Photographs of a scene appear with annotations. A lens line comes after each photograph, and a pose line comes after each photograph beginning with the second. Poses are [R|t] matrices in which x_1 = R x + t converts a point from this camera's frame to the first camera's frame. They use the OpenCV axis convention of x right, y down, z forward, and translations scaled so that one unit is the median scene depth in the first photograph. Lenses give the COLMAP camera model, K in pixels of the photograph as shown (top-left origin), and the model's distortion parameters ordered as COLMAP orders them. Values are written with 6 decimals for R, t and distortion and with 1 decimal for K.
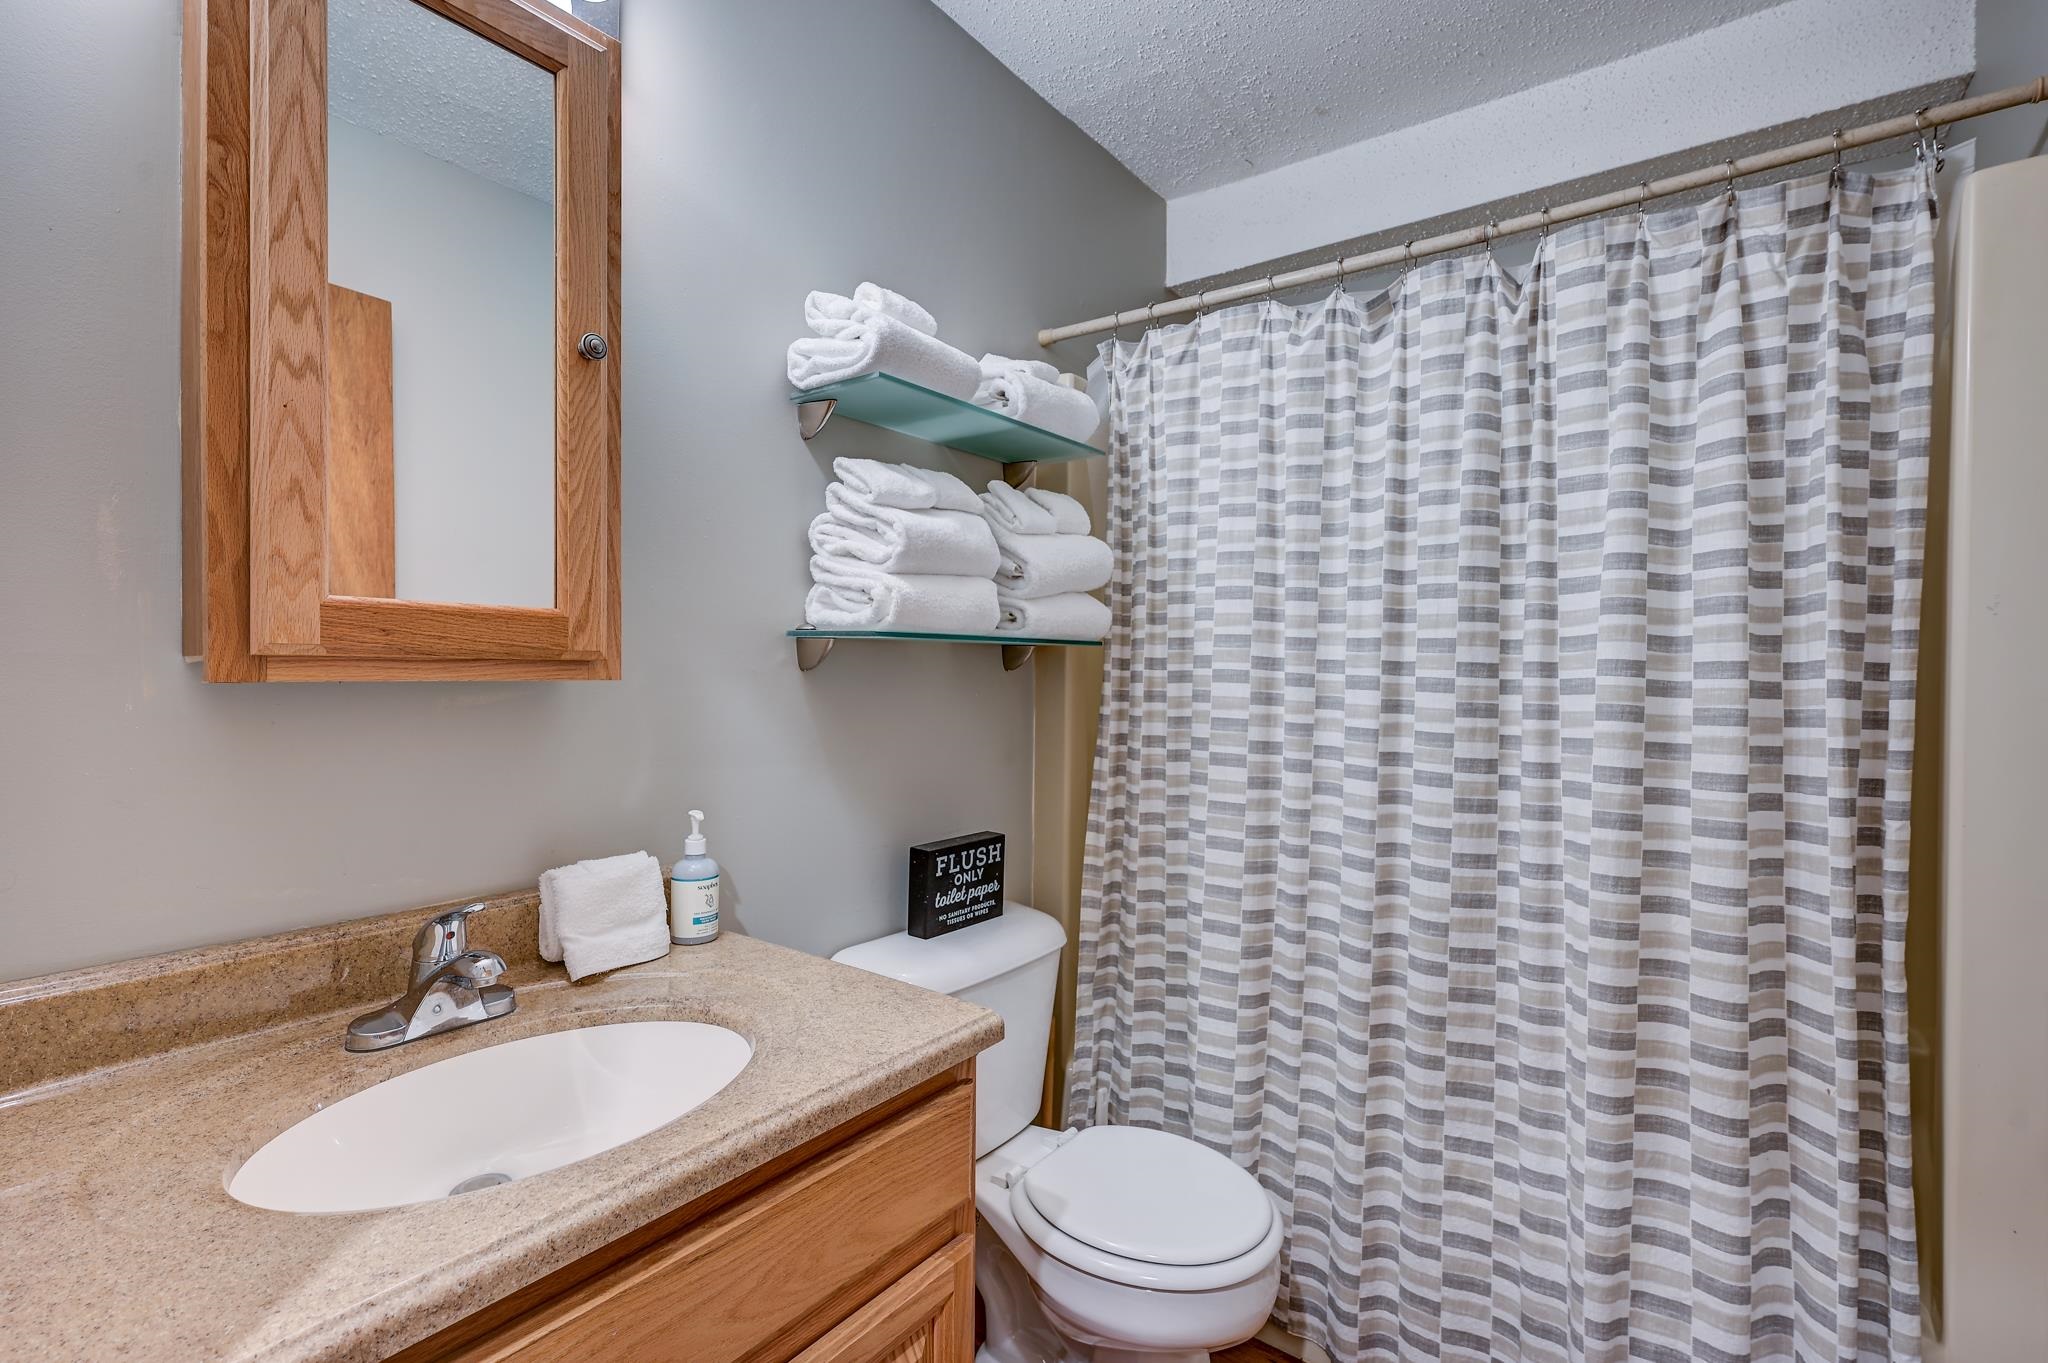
lens RADIAL K [[923.6, 0, 1022.4], [0, 923.6, 670.4], [0, 0, 1]] dist [-0.006797, 0.004256]
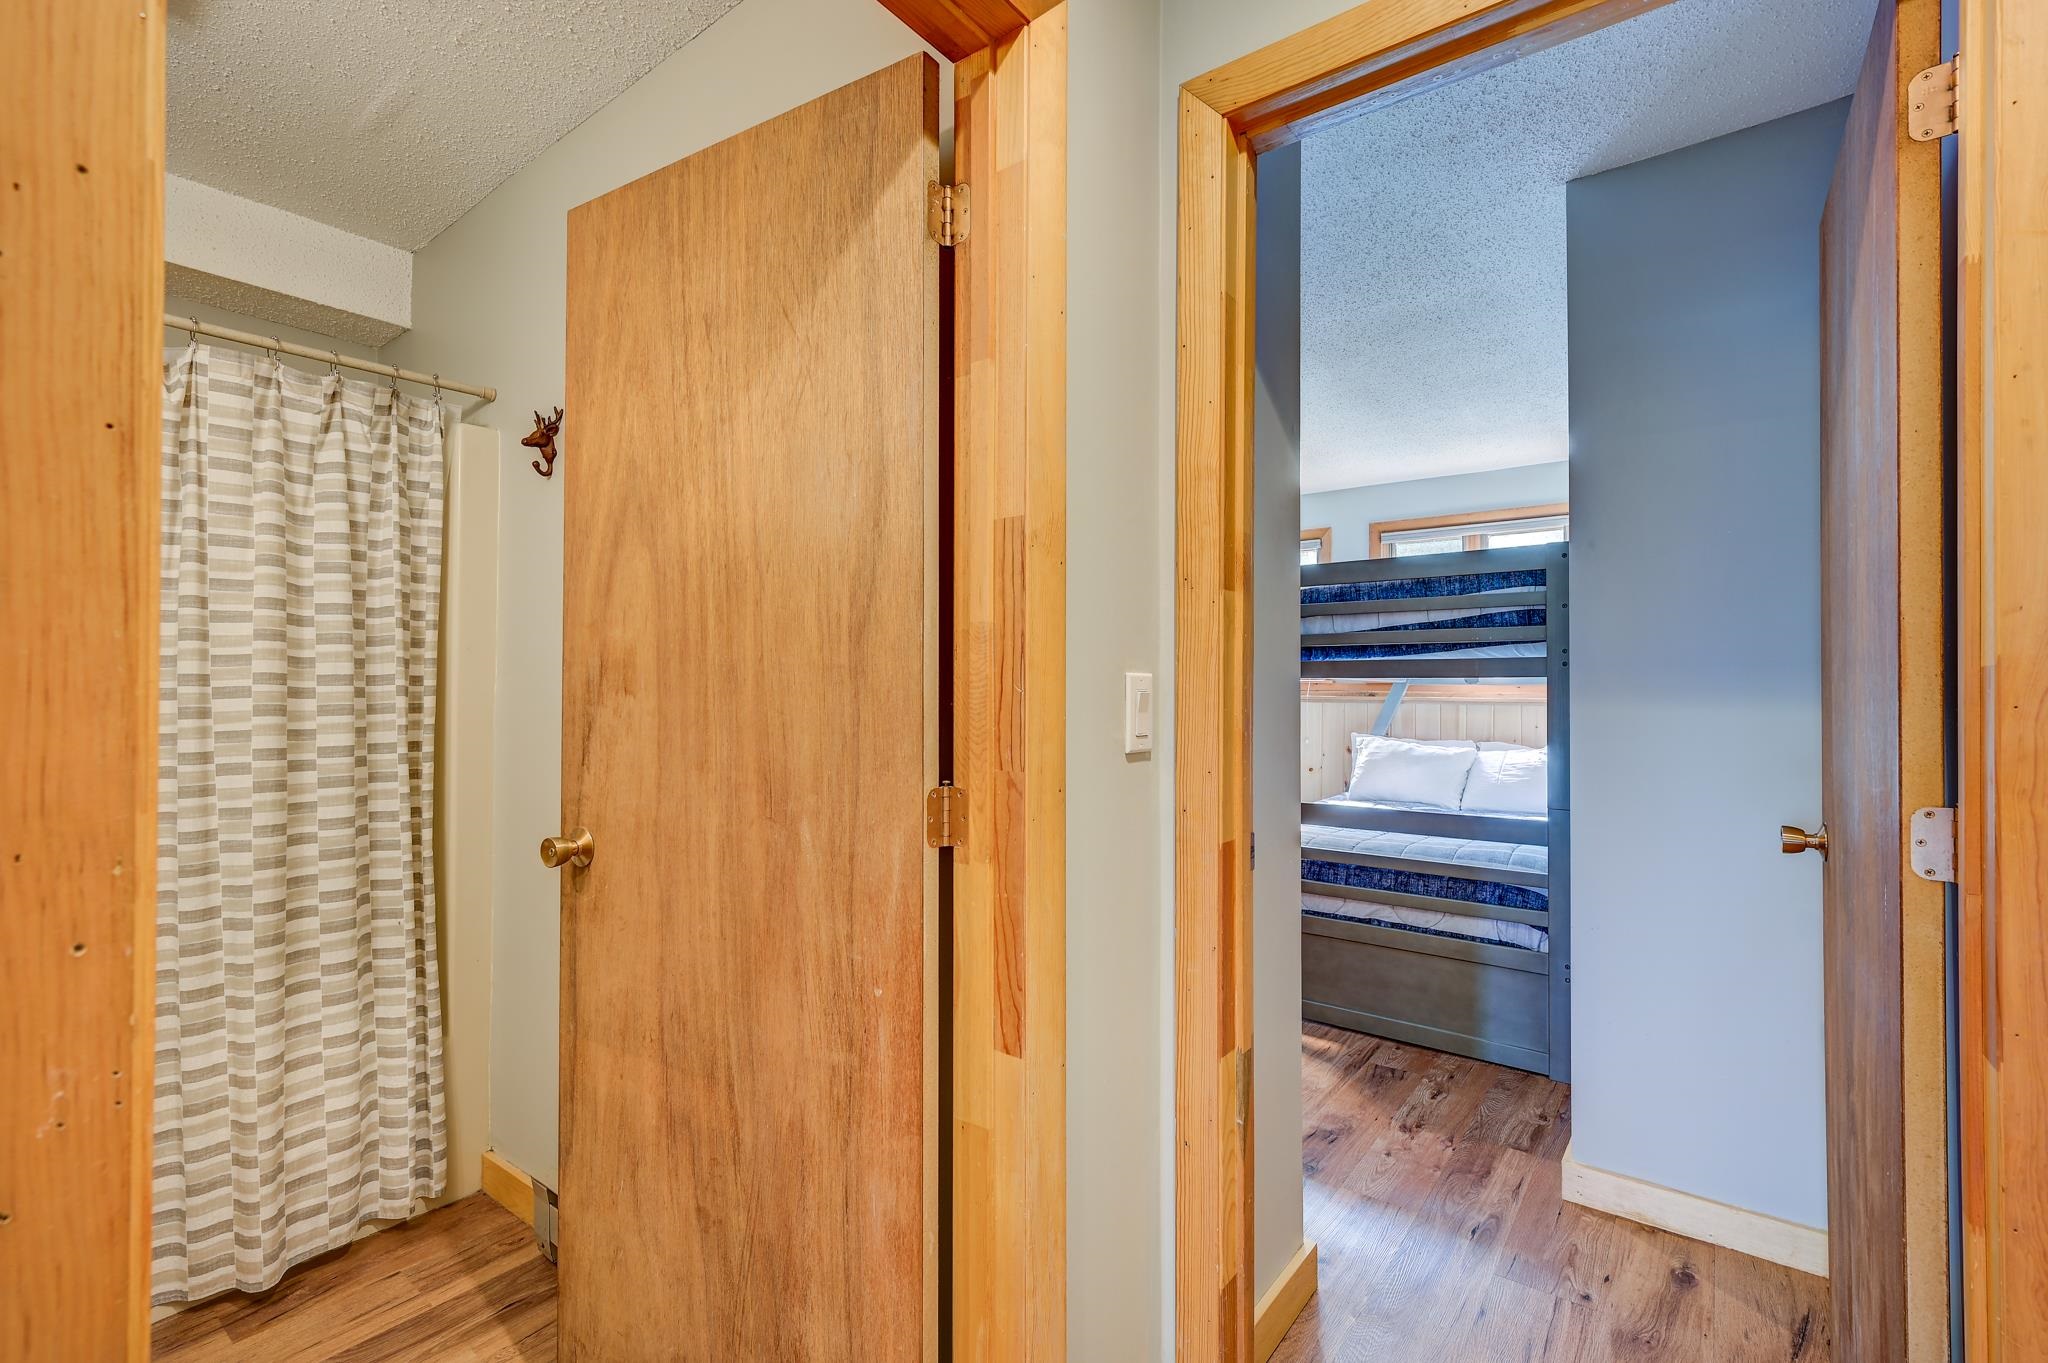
lens RADIAL K [[893.3, 0, 1022.4], [0, 893.3, 679.2], [0, 0, 1]] dist [0.001262, 0.000004]
pose [[0.019744, -0.000153, 0.999805, -0.732199], [0.002846, 0.999996, 0.000097, 0.001420], [-0.999801, 0.002844, 0.019744, -0.192959]]
